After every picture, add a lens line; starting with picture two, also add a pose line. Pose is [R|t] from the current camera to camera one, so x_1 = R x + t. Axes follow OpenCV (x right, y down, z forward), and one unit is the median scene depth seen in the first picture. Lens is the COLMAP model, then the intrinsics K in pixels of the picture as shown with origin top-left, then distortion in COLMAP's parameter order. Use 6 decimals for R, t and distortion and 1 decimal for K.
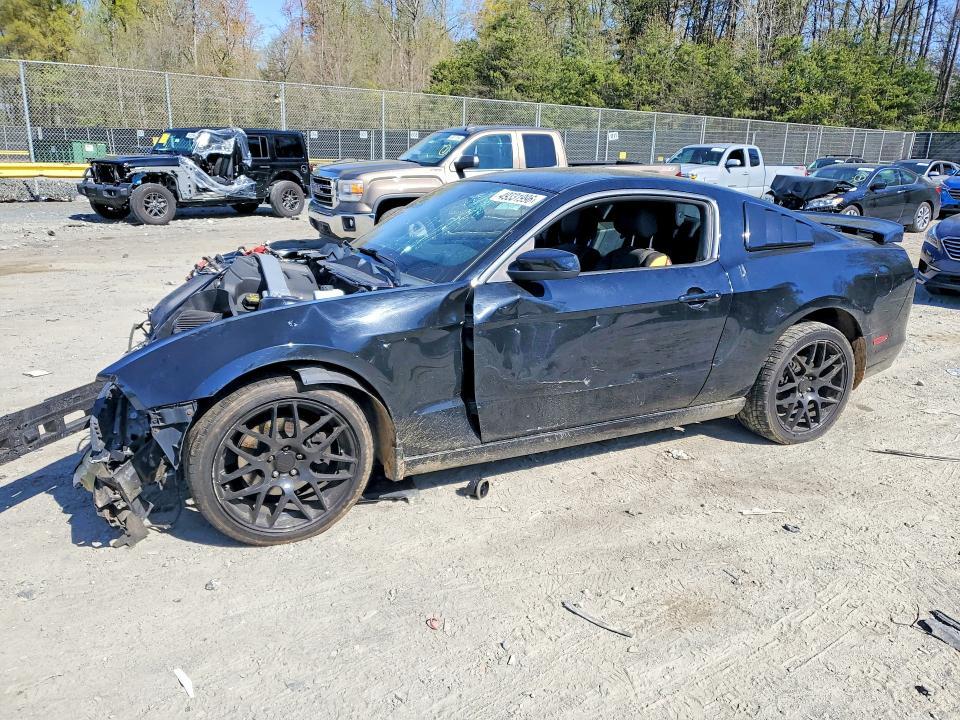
lens RADIAL K [[739.9, 0, 485.6], [0, 739.9, 368.0], [0, 0, 1]] dist [0.013201, 0.005690]
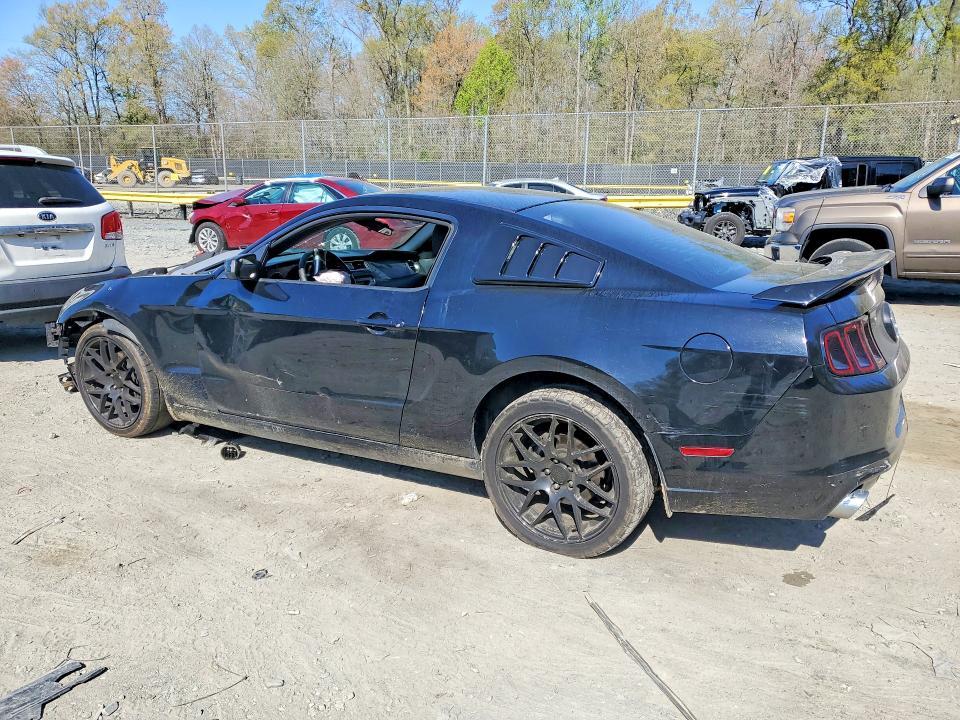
lens RADIAL K [[739.9, 0, 485.7], [0, 739.9, 354.1], [0, 0, 1]] dist [0.013201, 0.005690]
pose [[0.575286, 0.164119, -0.801319, 0.239414], [-0.211539, 0.976187, 0.048065, -0.028082], [0.790125, 0.141859, 0.596304, 0.121823]]
